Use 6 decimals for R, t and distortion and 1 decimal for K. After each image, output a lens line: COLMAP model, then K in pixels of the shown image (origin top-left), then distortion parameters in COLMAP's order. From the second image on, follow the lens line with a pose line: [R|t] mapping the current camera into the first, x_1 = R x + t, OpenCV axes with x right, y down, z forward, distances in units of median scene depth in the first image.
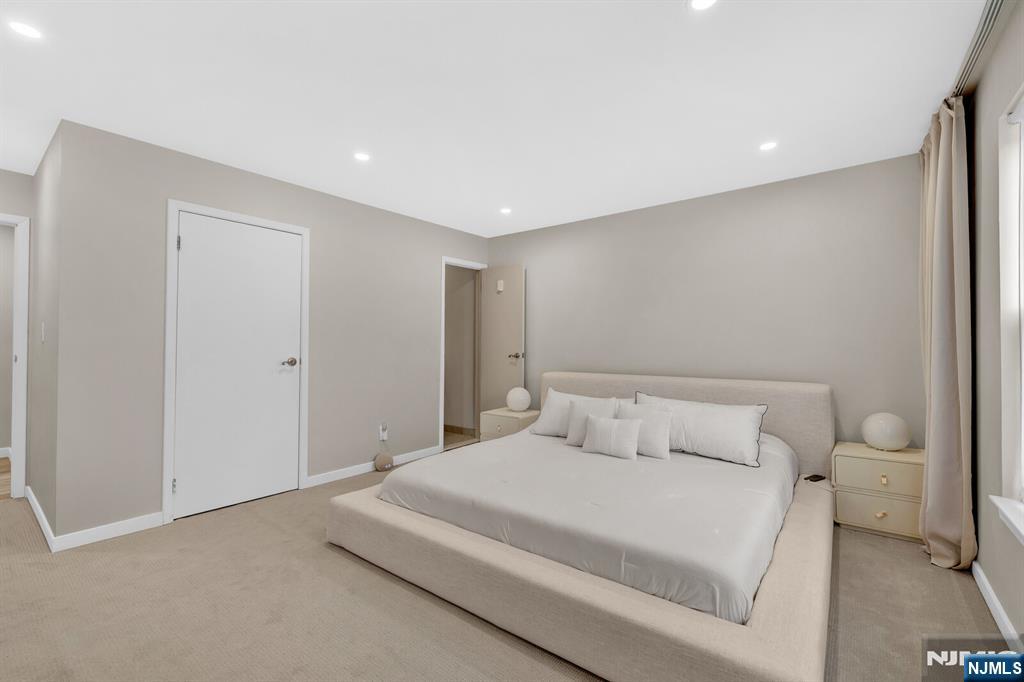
lens RADIAL K [[436.0, 0, 506.5], [0, 436.0, 345.5], [0, 0, 1]] dist [-0.000074, -0.000075]
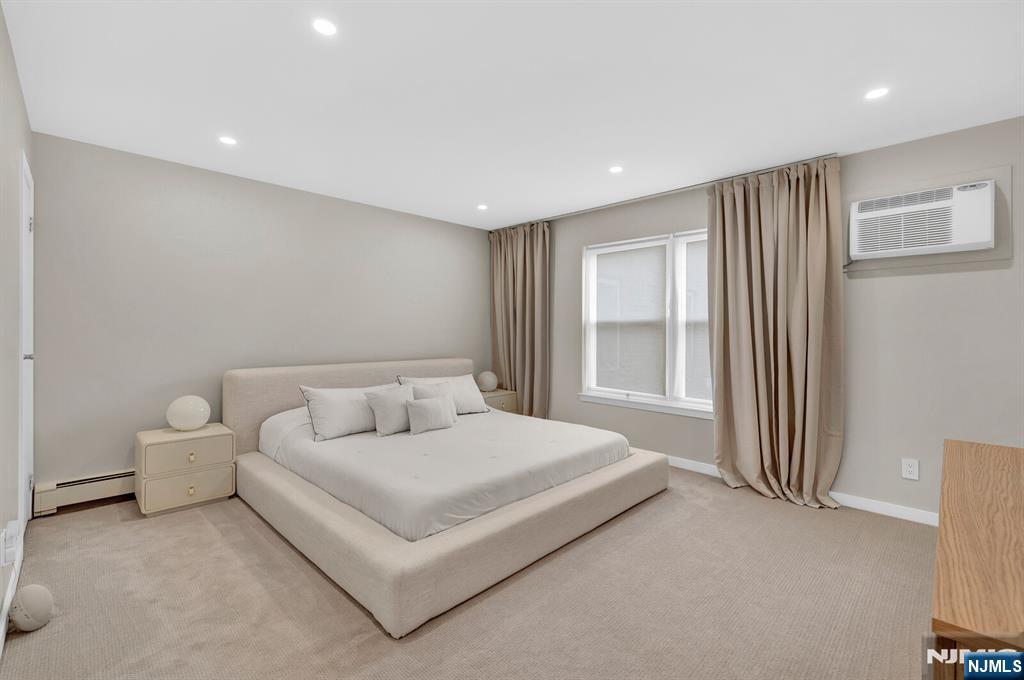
lens RADIAL K [[436.0, 0, 506.5], [0, 436.0, 344.5], [0, 0, 1]] dist [-0.000074, -0.000075]
pose [[0.122500, -0.016155, 0.992337, -1.062337], [-0.009264, 0.999805, 0.017420, 0.001245], [-0.992425, -0.011327, 0.122326, 0.795445]]
